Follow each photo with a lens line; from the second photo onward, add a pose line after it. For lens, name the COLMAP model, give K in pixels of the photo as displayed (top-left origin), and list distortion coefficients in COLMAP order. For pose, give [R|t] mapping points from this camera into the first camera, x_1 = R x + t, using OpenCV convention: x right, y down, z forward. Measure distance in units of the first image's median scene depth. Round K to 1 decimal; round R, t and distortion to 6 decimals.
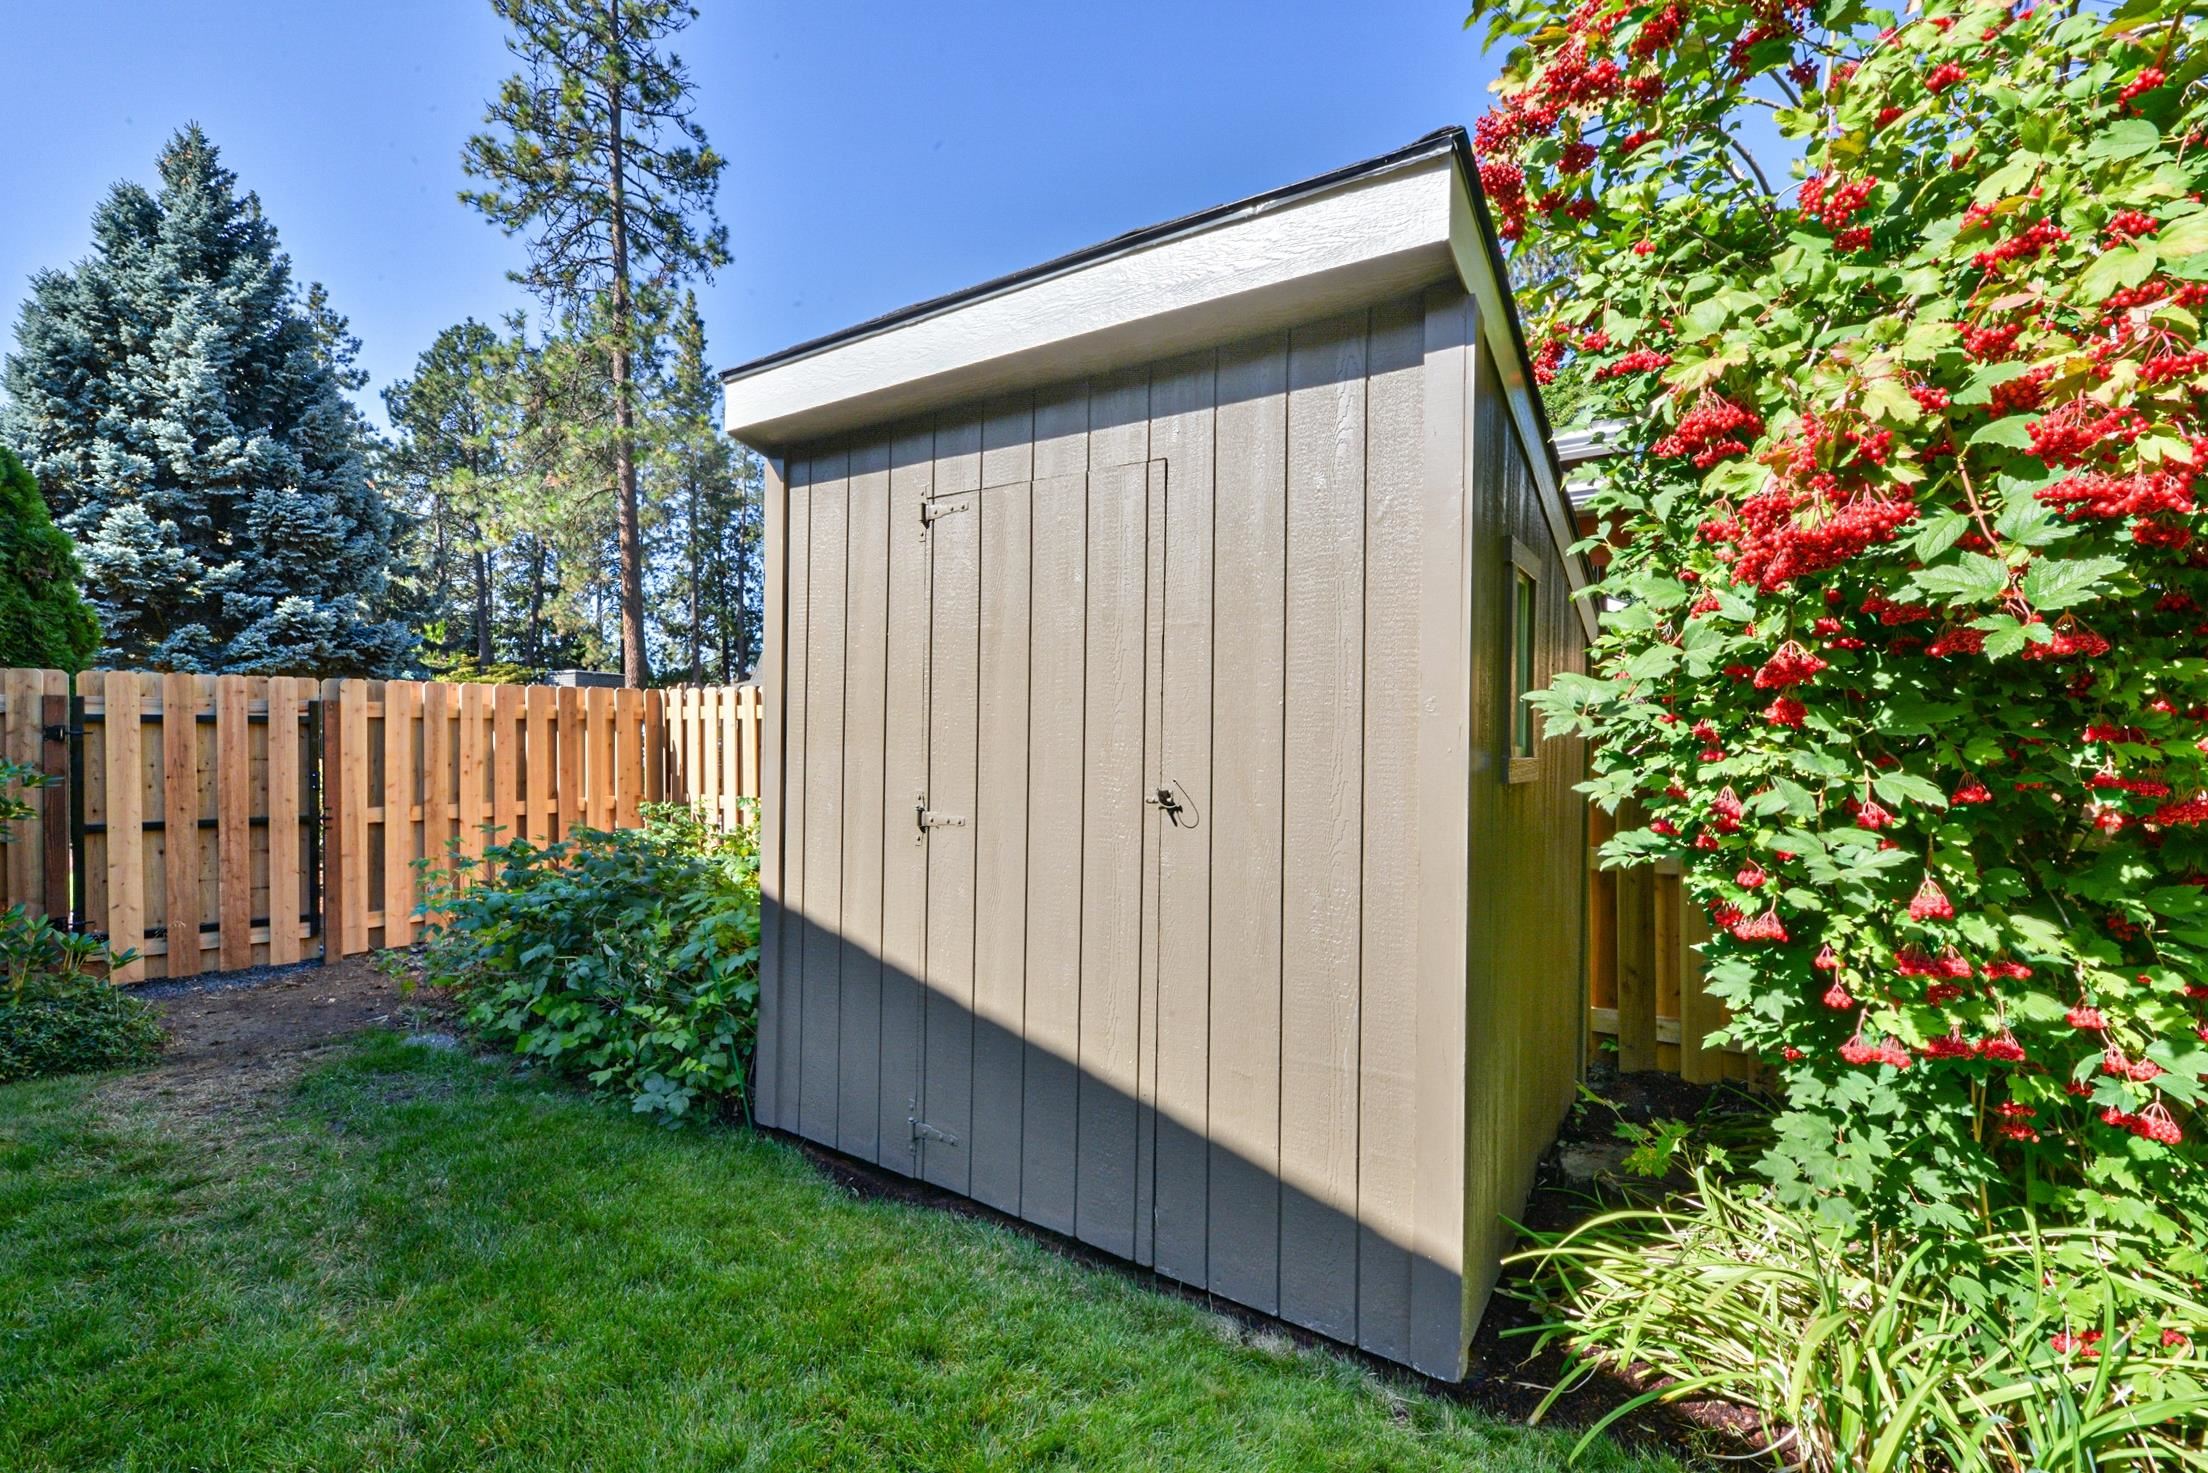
lens RADIAL K [[924.8, 0, 1100.7], [0, 924.8, 734.4], [0, 0, 1]] dist [-0.001662, -0.000784]
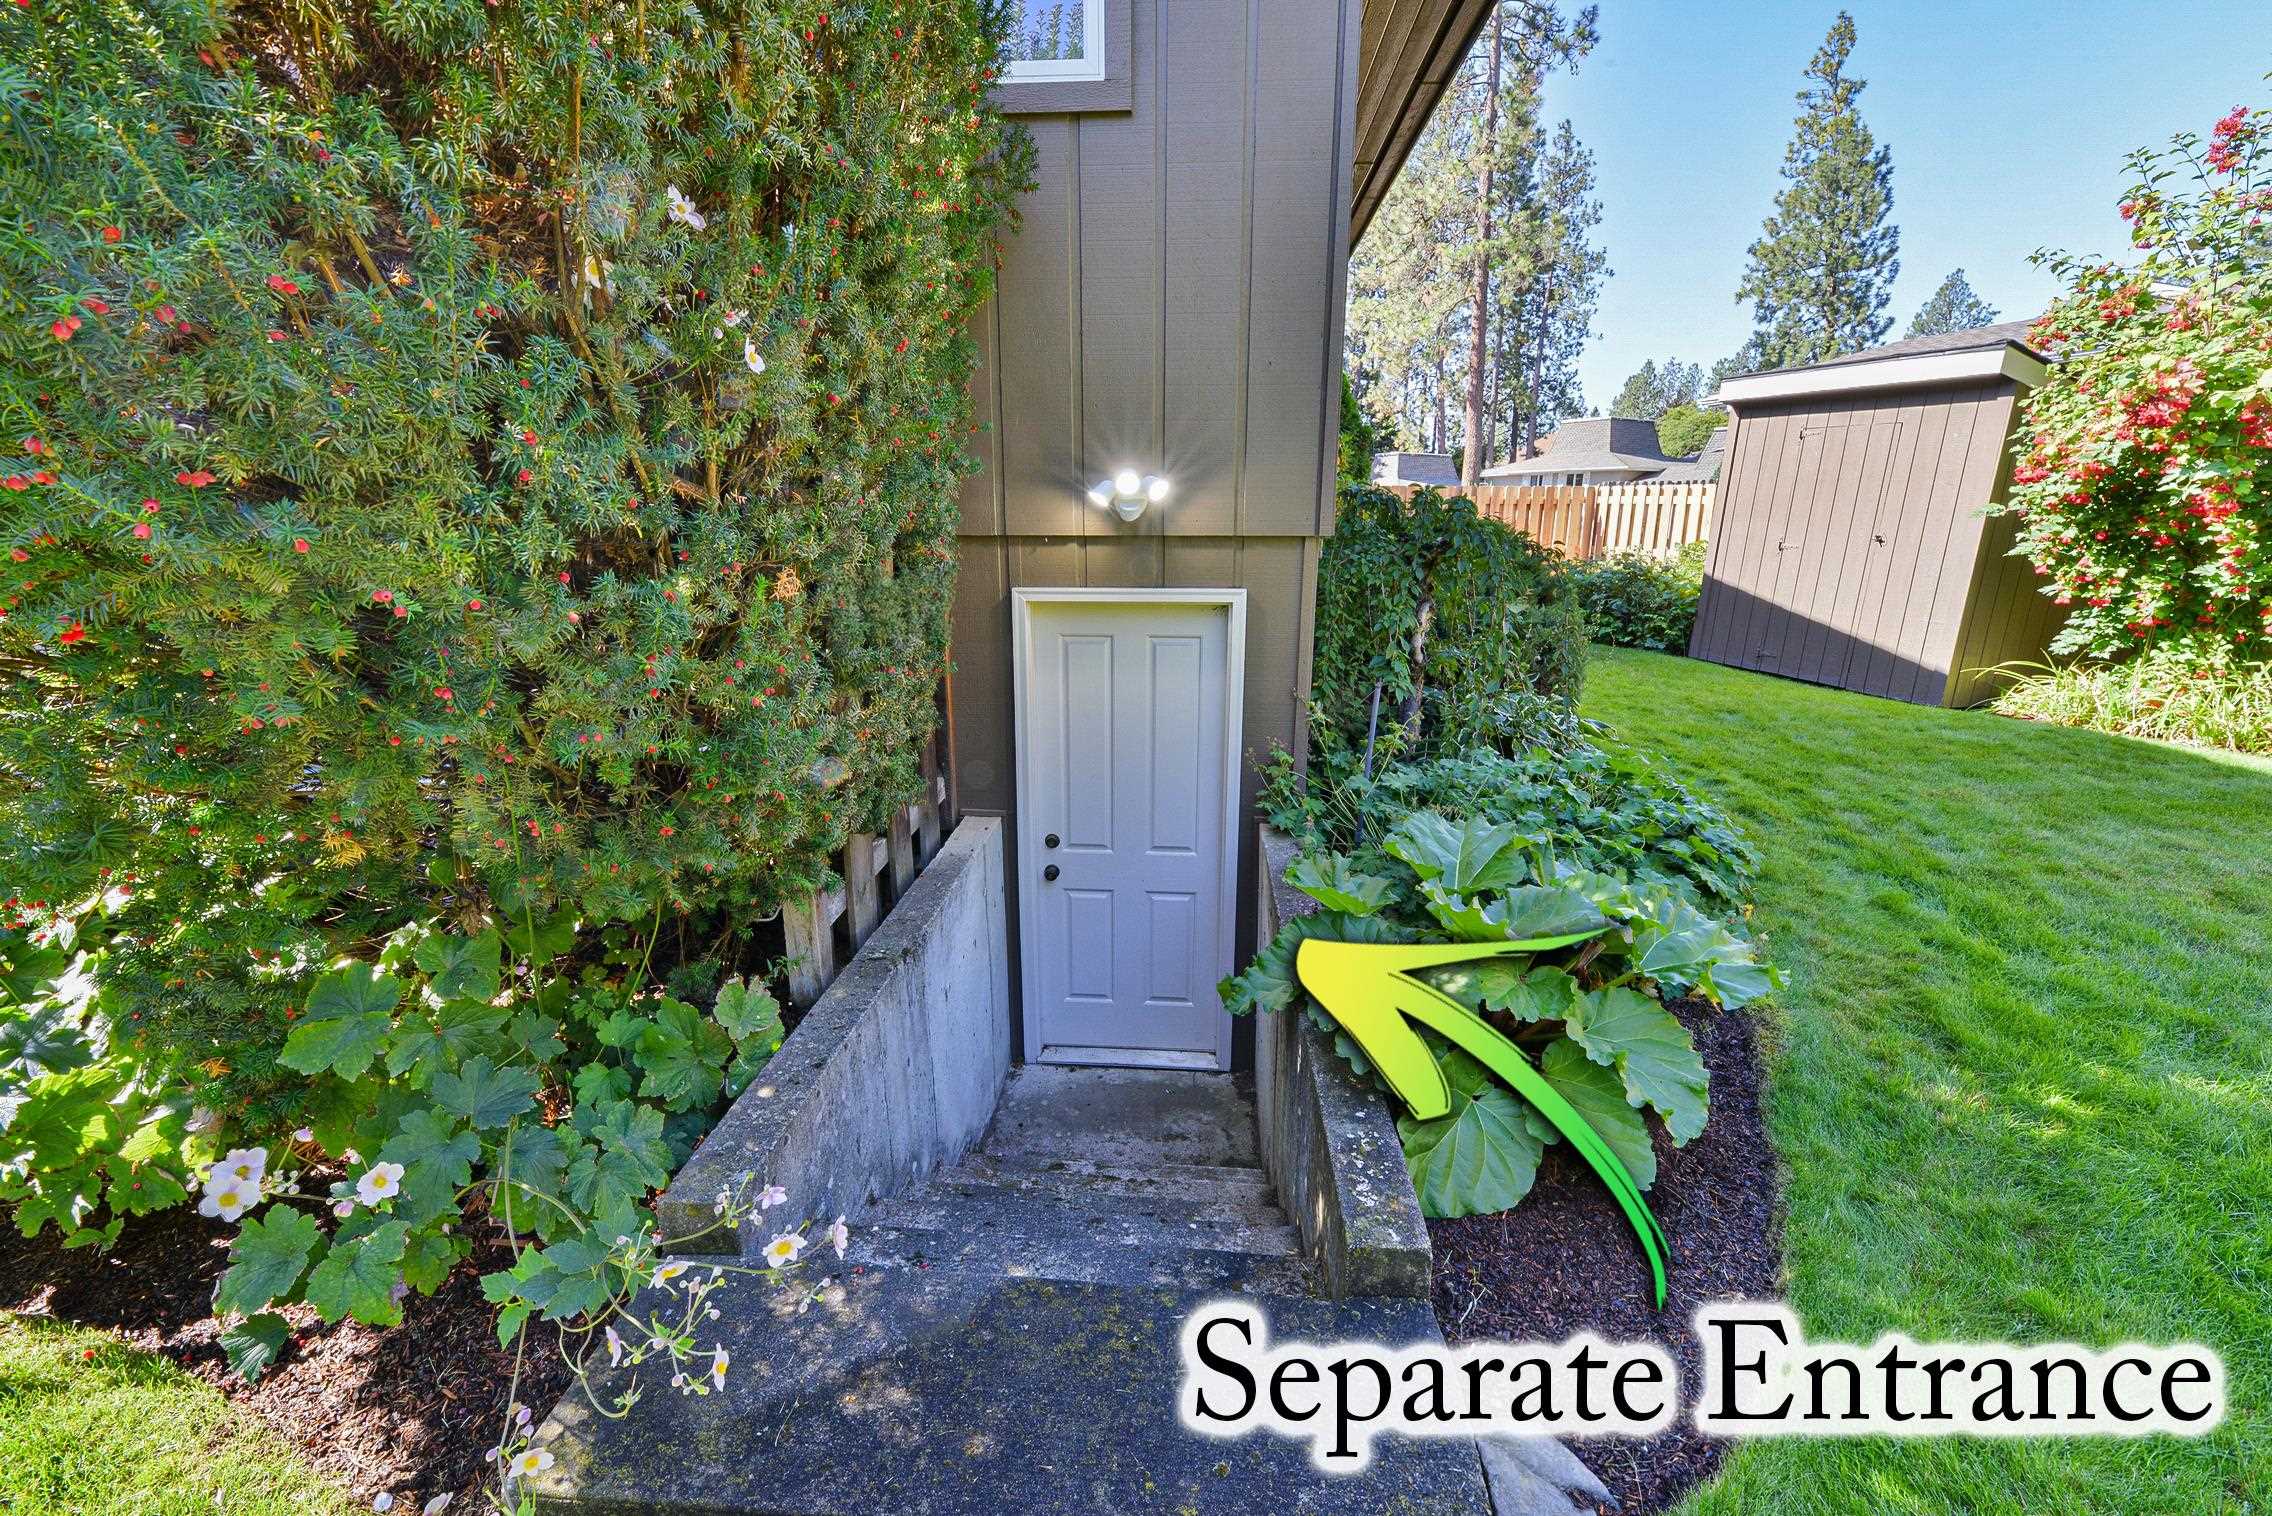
lens RADIAL K [[951.6, 0, 1131.9], [0, 951.6, 761.2], [0, 0, 1]] dist [-0.001662, -0.000784]
pose [[0.749813, 0.172486, -0.638772, 0.260318], [-0.001928, 0.965988, 0.258581, -0.020087], [0.661647, -0.192656, 0.724642, -2.283004]]
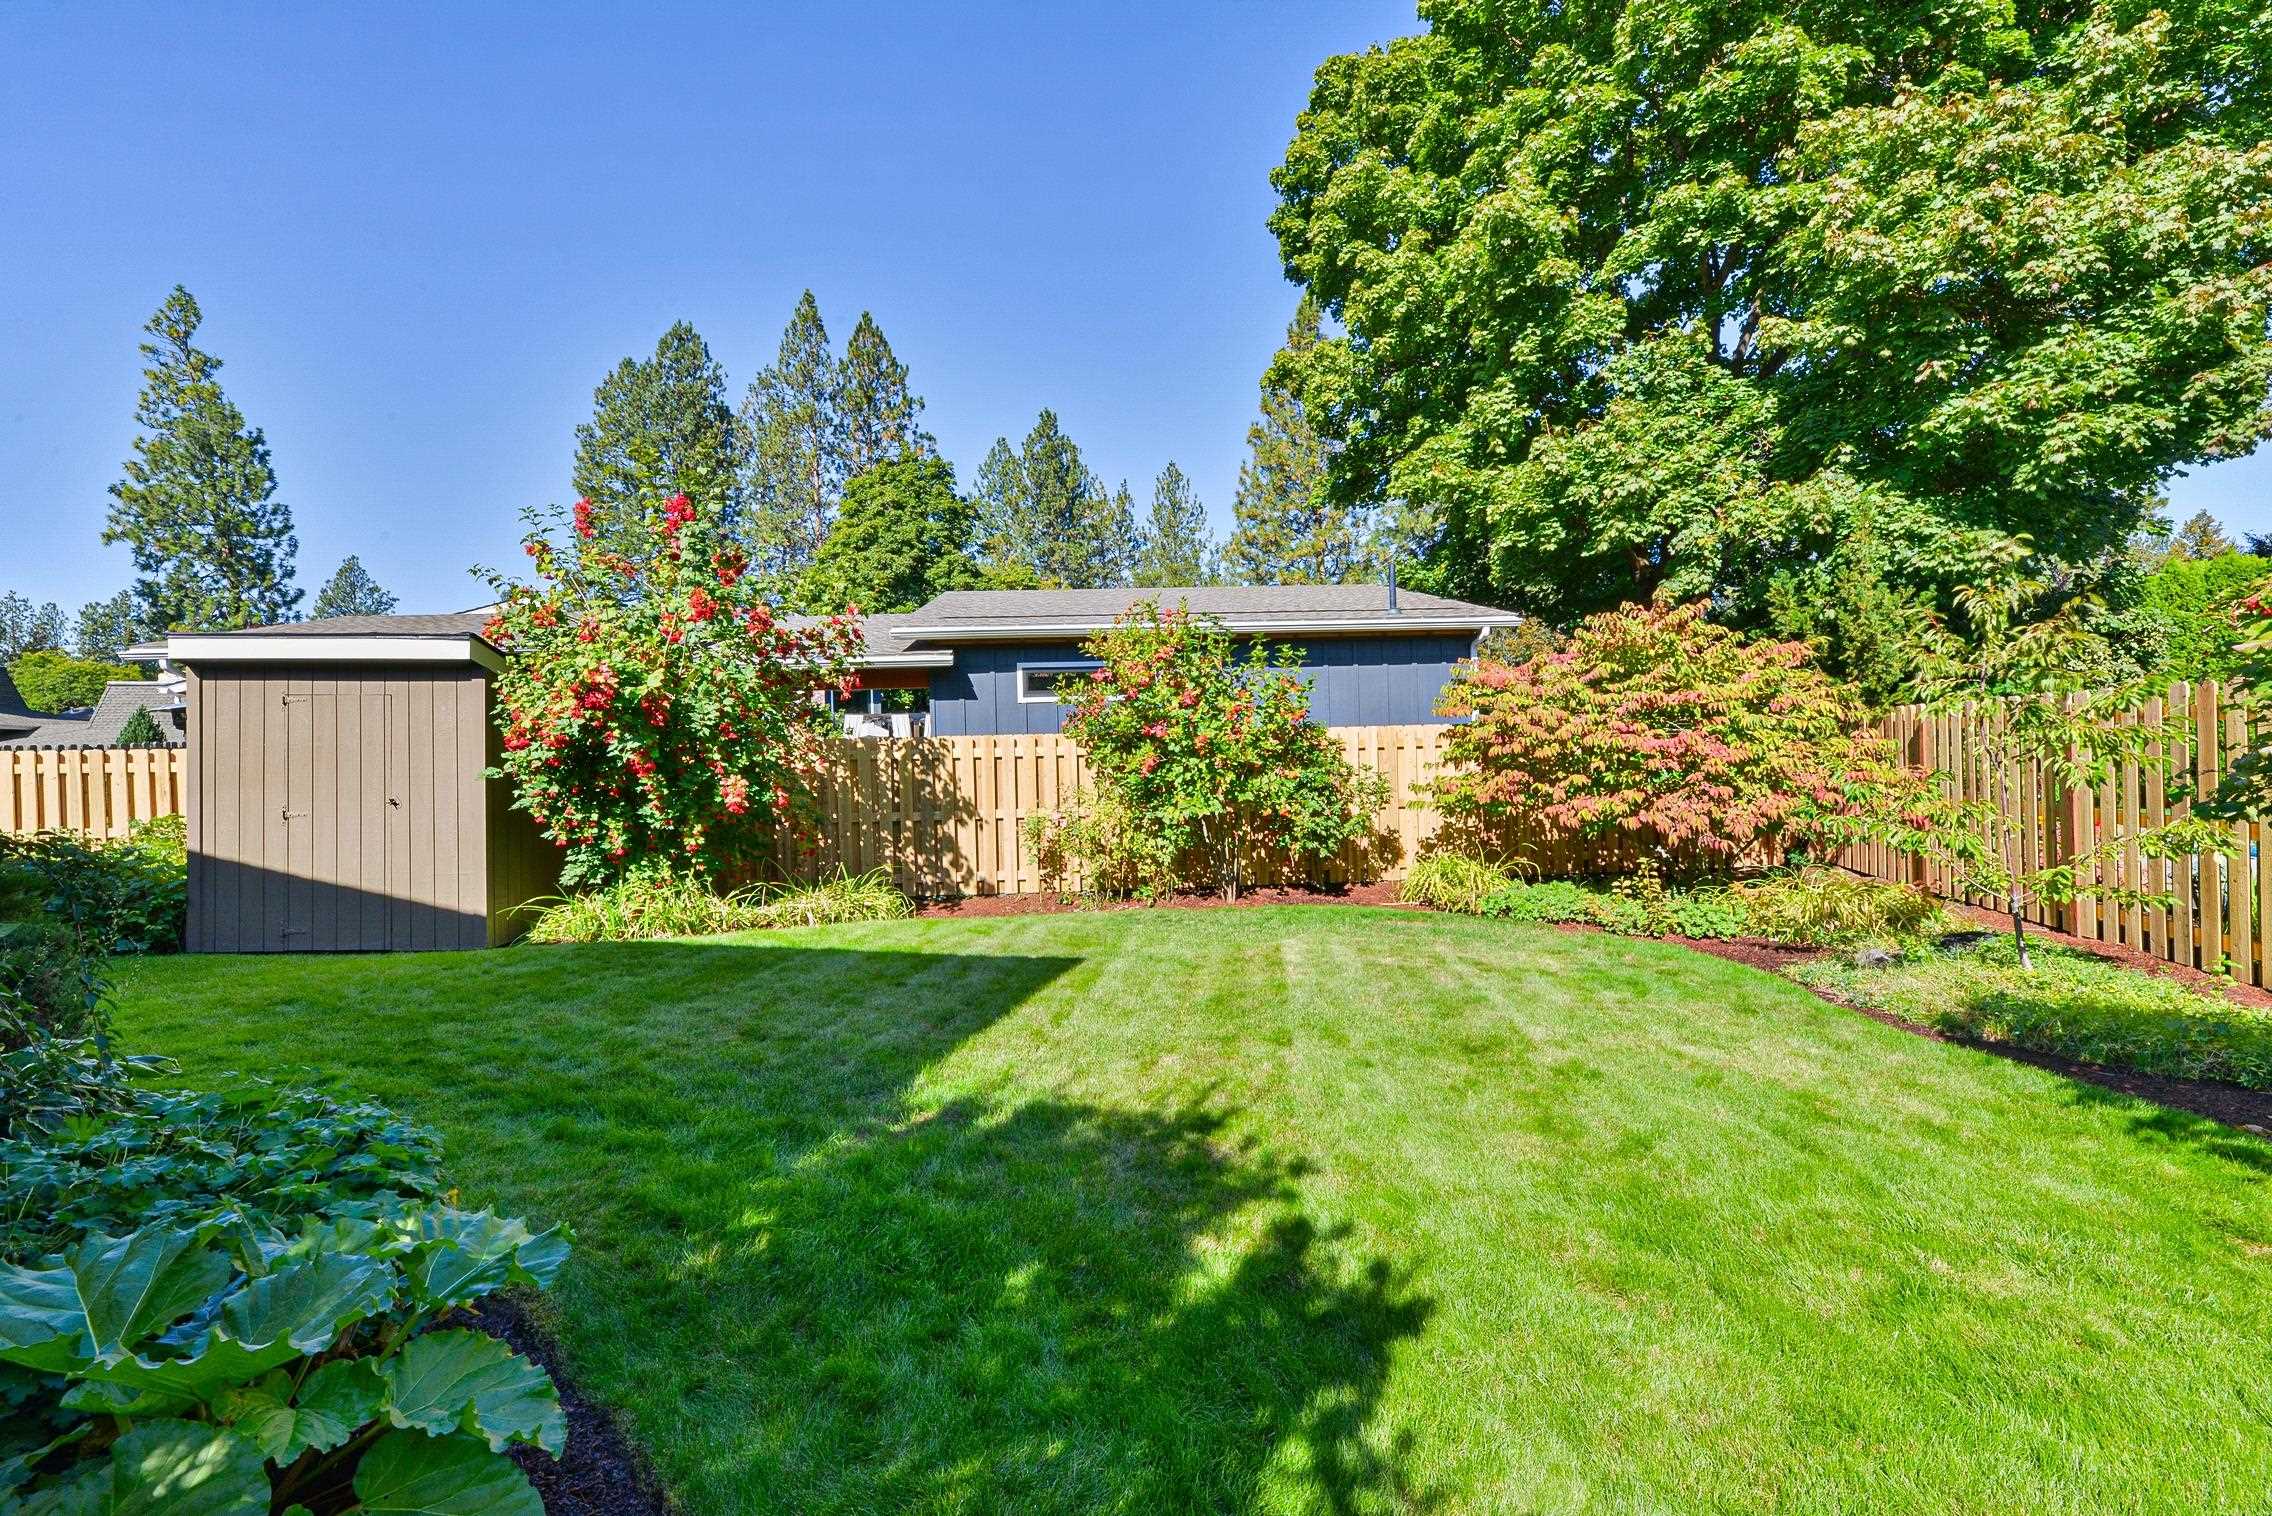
lens RADIAL K [[951.6, 0, 1129.0], [0, 951.6, 757.7], [0, 0, 1]] dist [-0.001662, -0.000784]
pose [[0.808823, -0.016670, 0.587816, 0.145703], [0.018346, 0.999827, 0.003111, -0.031880], [-0.587766, 0.008268, 0.808989, -2.307700]]
